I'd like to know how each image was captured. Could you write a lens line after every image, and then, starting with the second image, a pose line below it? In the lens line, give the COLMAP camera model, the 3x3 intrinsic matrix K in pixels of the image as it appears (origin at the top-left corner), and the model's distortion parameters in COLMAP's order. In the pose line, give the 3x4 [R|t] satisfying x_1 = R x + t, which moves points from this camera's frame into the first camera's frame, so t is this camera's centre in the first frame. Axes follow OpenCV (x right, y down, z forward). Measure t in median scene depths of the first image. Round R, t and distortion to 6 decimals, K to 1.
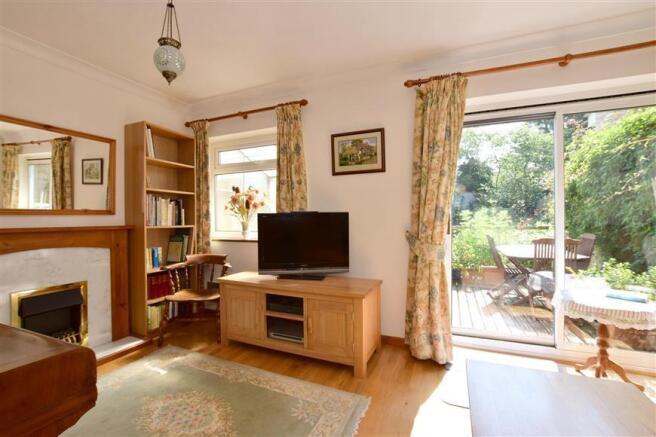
lens RADIAL K [[296.0, 0, 328.3], [0, 296.0, 219.1], [0, 0, 1]] dist [-0.037684, 0.006548]
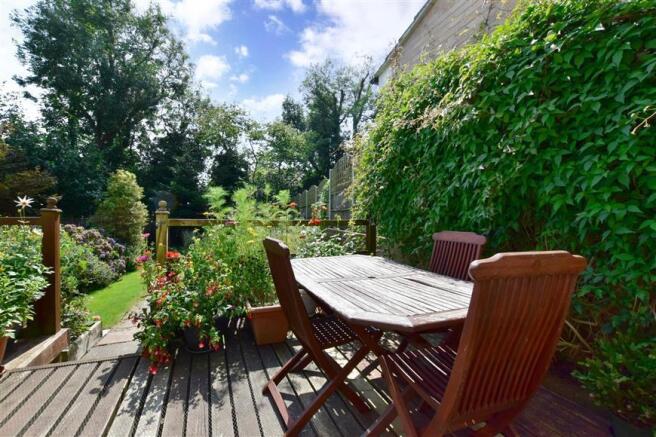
lens RADIAL K [[296.0, 0, 328.3], [0, 296.0, 219.1], [0, 0, 1]] dist [-0.037684, 0.006548]
pose [[0.710003, 0.004217, 0.704186, 0.082172], [-0.011753, 0.999914, 0.005862, 0.005859], [-0.704101, -0.012439, 0.709991, 0.166265]]
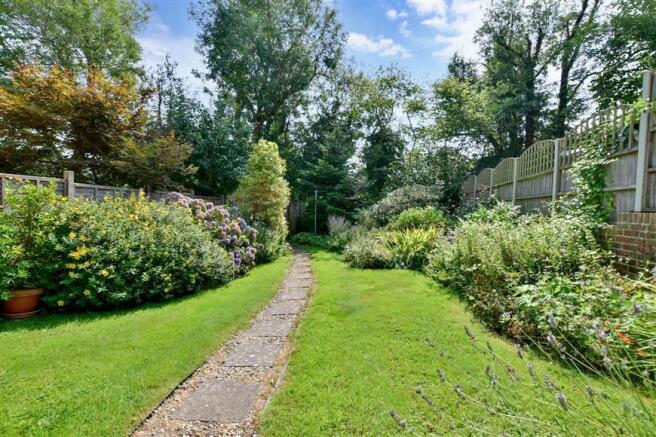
lens RADIAL K [[296.0, 0, 328.3], [0, 296.0, 219.1], [0, 0, 1]] dist [-0.037684, 0.006548]
pose [[0.954356, 0.026366, 0.297505, 0.163727], [-0.039442, 0.998498, 0.038034, 0.027177], [-0.296055, -0.048032, 0.953962, 0.378388]]
